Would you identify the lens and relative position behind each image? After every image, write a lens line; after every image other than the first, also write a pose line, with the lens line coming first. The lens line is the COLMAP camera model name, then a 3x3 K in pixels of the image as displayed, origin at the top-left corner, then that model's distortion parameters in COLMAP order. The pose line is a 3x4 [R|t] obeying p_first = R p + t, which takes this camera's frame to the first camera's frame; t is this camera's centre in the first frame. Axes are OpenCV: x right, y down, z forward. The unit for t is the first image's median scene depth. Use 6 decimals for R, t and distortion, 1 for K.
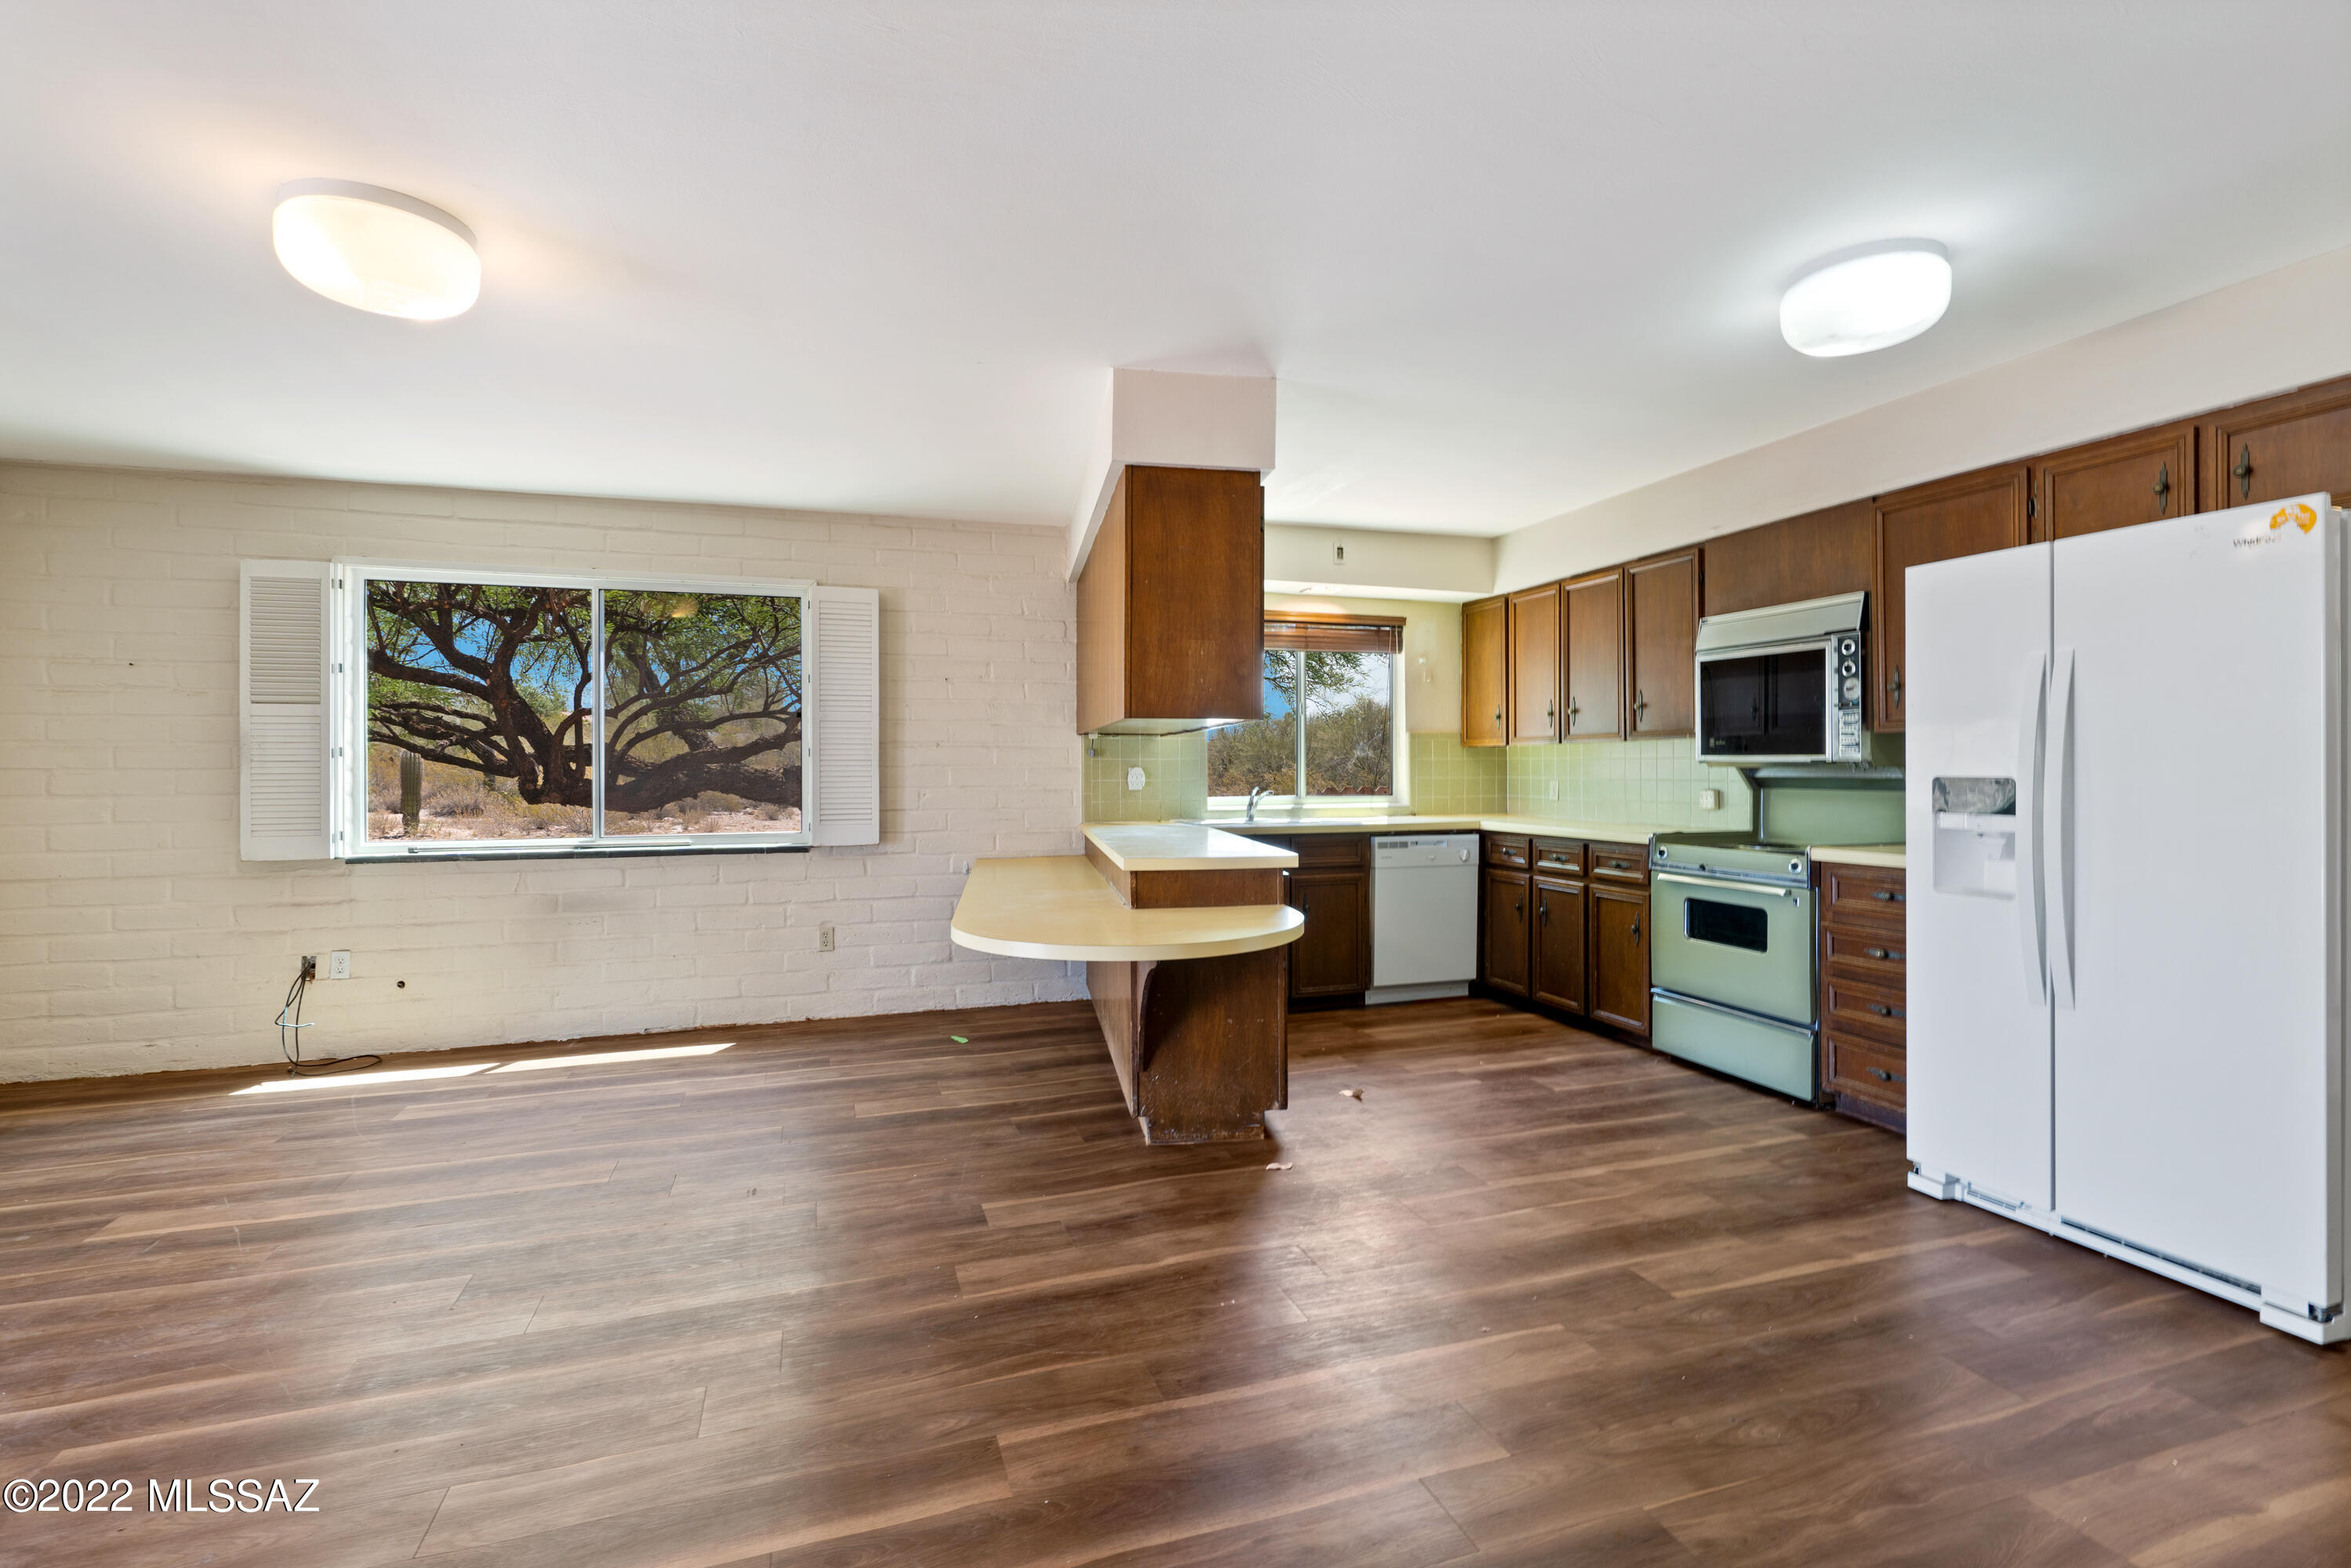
lens RADIAL K [[1078.2, 0, 1180.1], [0, 1078.2, 780.4], [0, 0, 1]] dist [-0.002749, -0.000381]
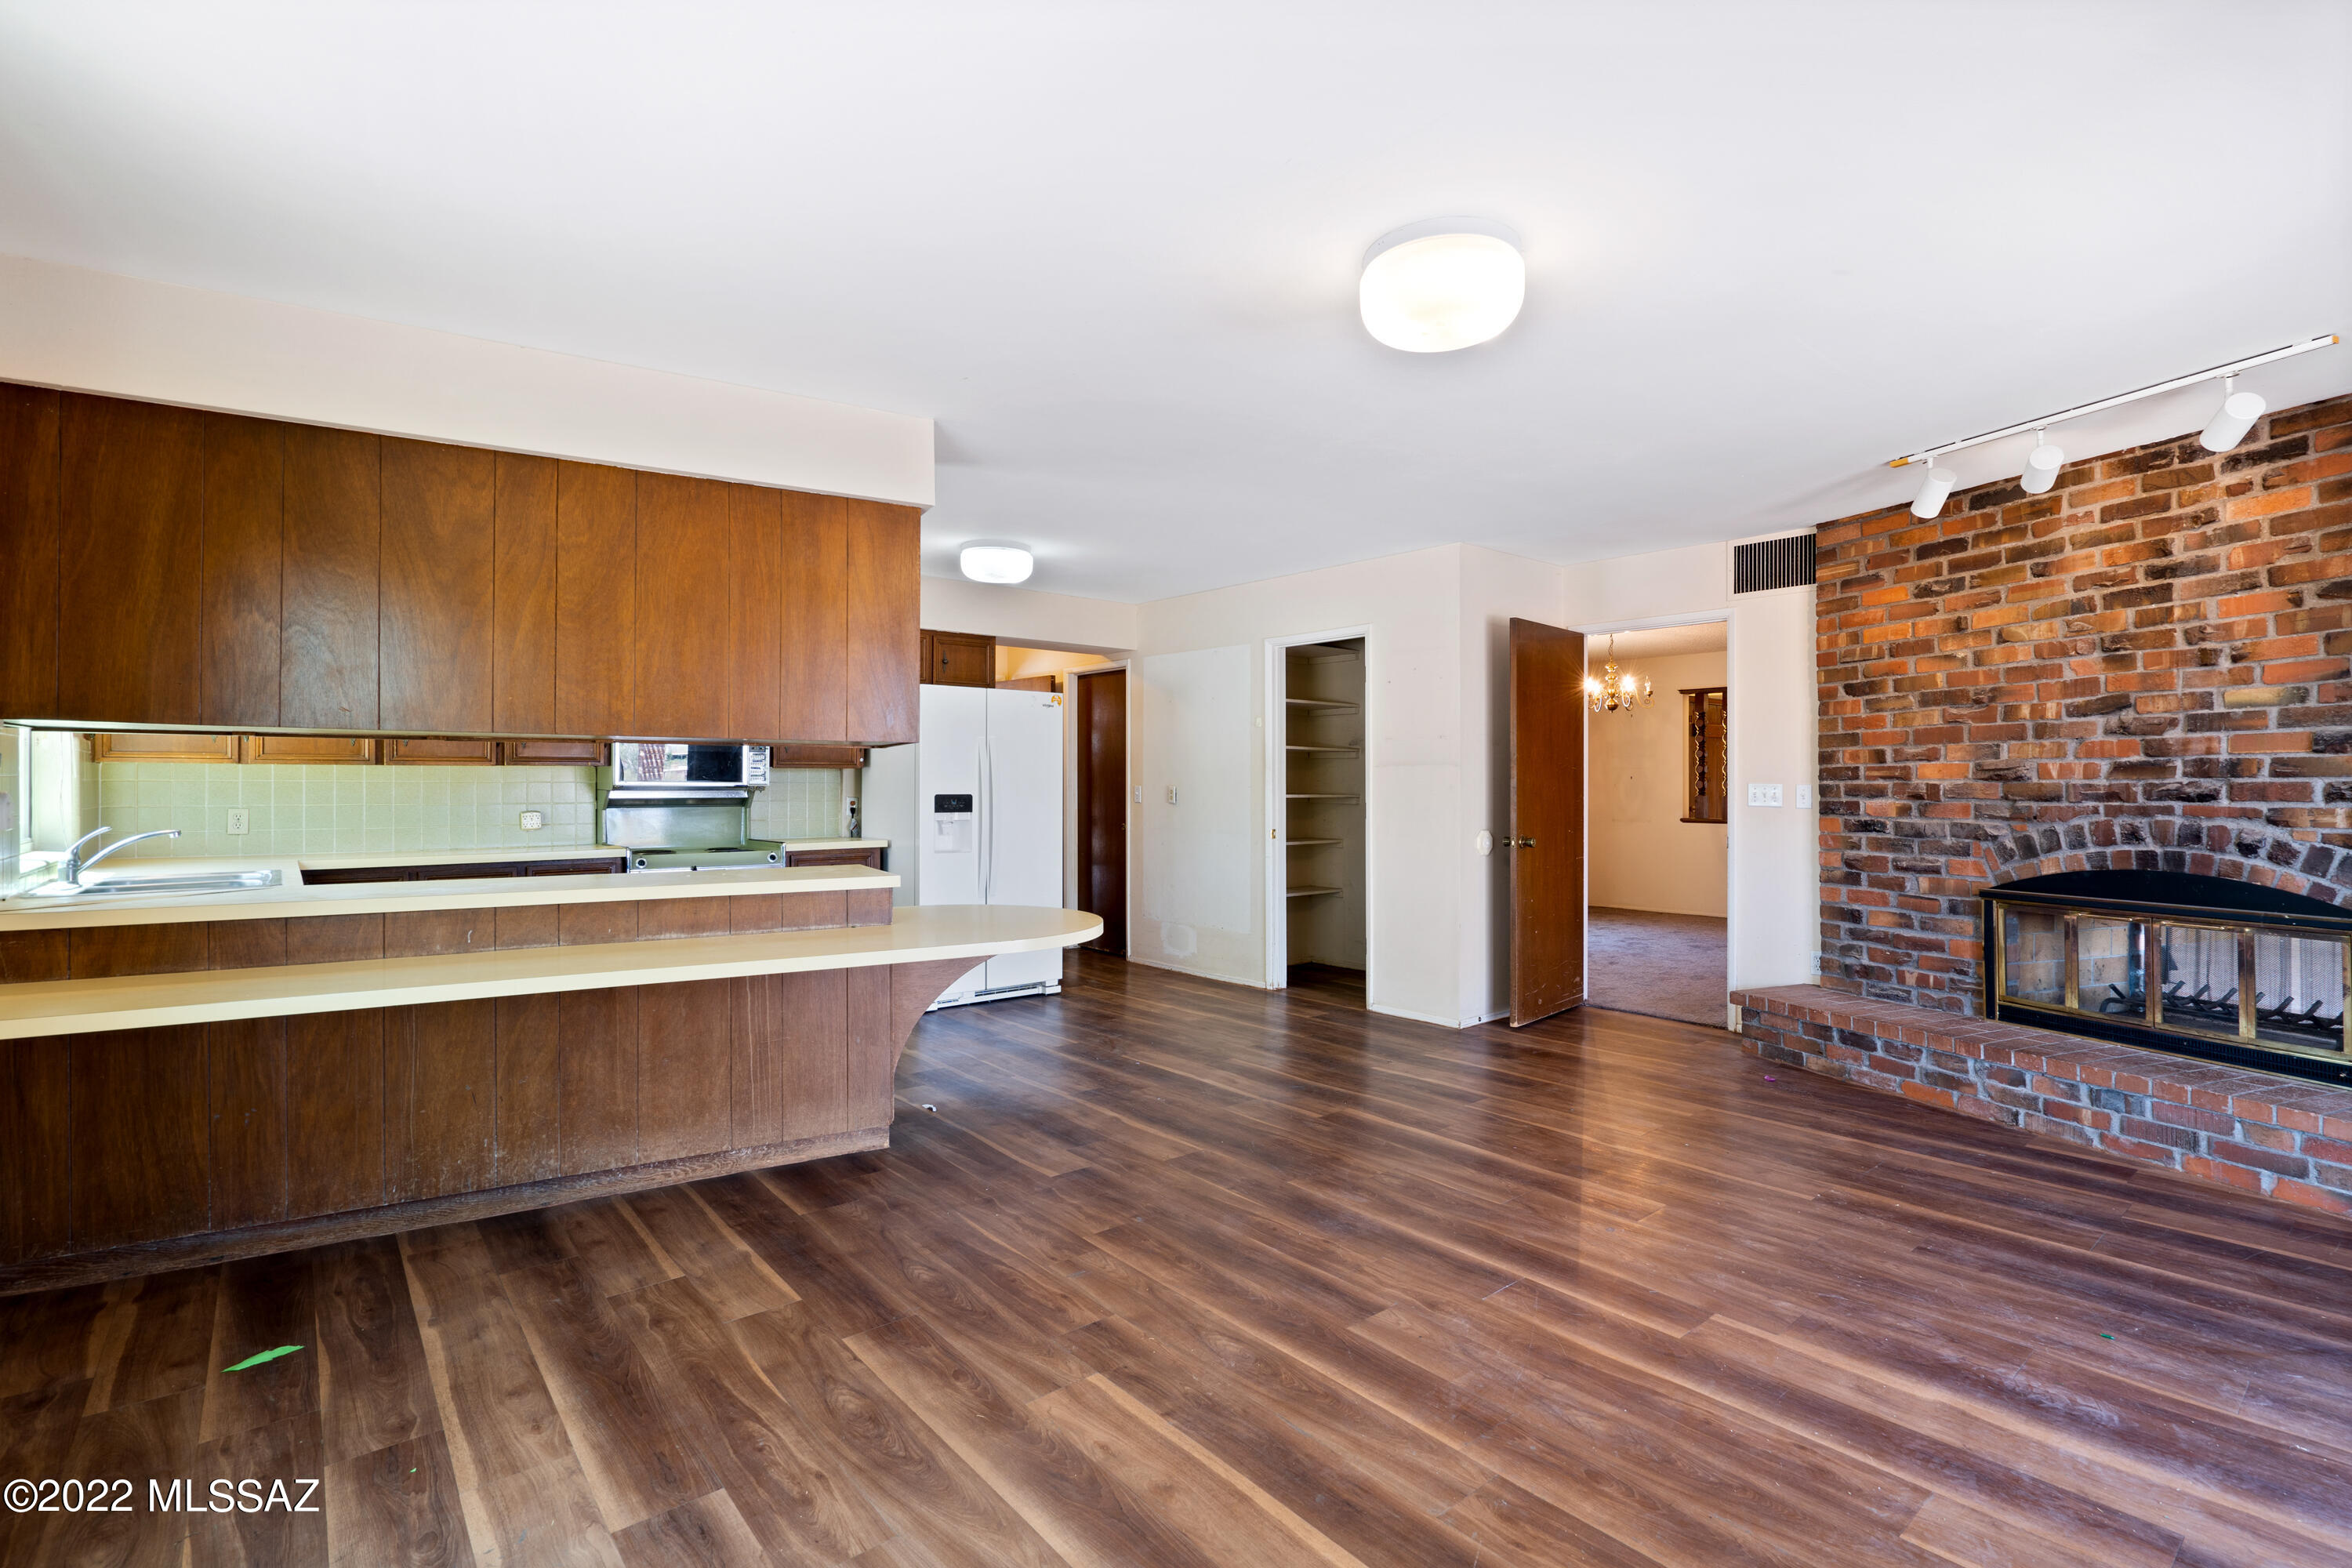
lens RADIAL K [[1078.8, 0, 1180.6], [0, 1078.8, 780.4], [0, 0, 1]] dist [-0.002749, -0.000381]
pose [[-0.352376, 0.008716, 0.935818, -1.074642], [0.011944, 0.999917, -0.004816, -0.011449], [-0.935782, 0.009481, -0.352451, 1.054750]]
